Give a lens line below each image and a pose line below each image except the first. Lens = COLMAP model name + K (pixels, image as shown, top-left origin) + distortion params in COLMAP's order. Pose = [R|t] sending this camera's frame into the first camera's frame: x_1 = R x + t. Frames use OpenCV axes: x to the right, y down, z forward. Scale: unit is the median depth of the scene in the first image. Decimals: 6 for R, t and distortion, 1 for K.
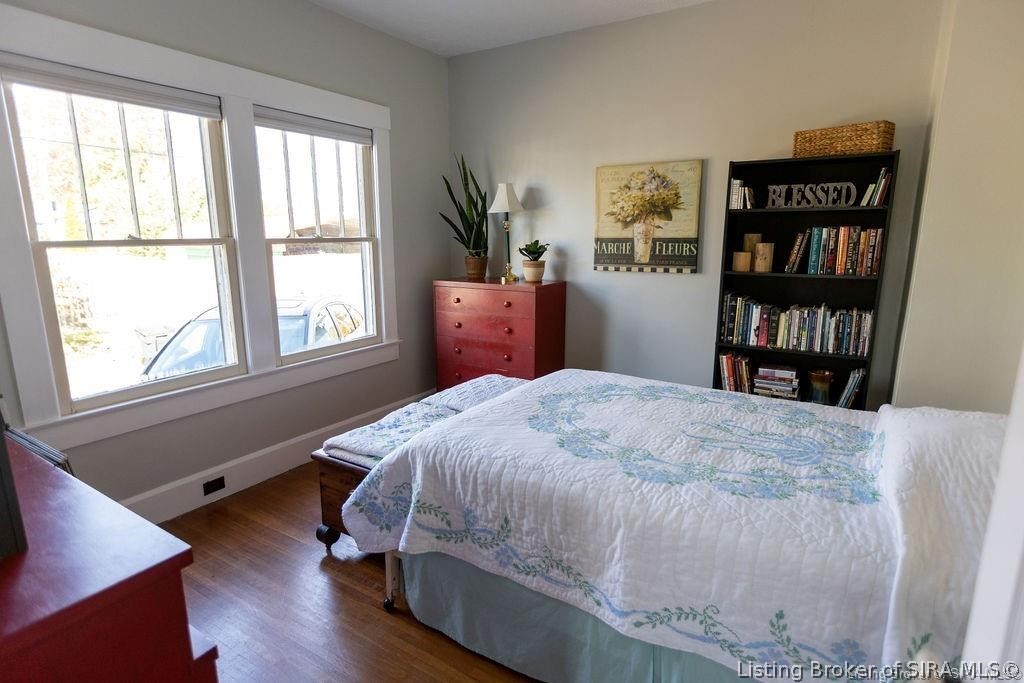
lens RADIAL K [[542.7, 0, 506.6], [0, 542.7, 342.8], [0, 0, 1]] dist [0.002152, 0.000086]
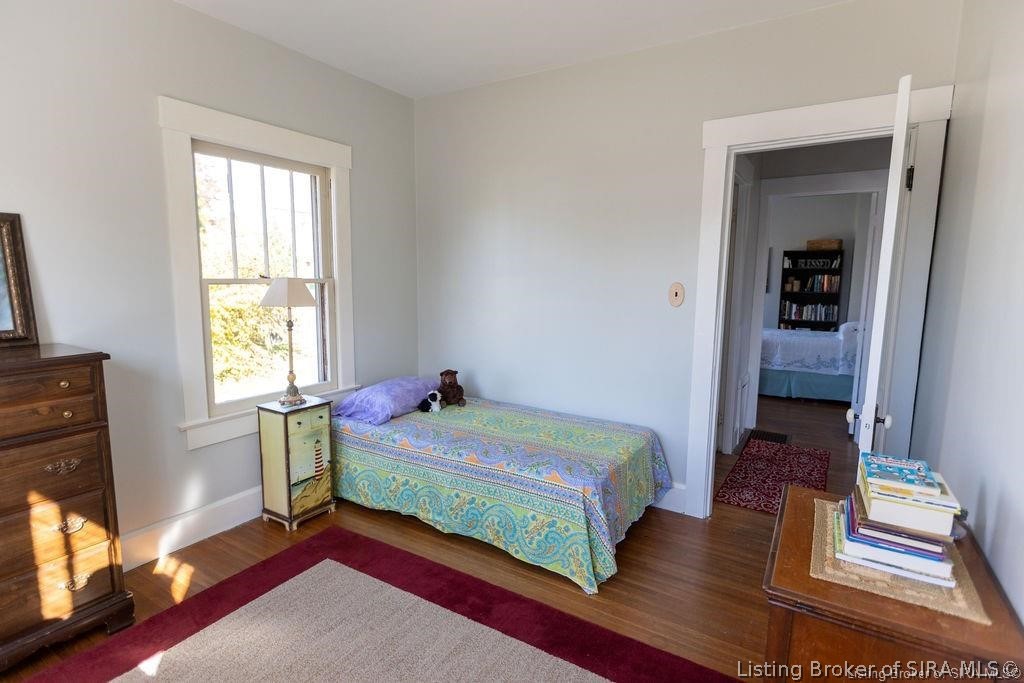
lens RADIAL K [[523.0, 0, 515.5], [0, 523.0, 340.8], [0, 0, 1]] dist [0.005068, 0.000299]
pose [[0.999528, 0.008388, 0.029565, -0.994681], [-0.006026, 0.996847, -0.079121, 0.328033], [-0.030135, 0.078905, 0.996427, -1.521064]]
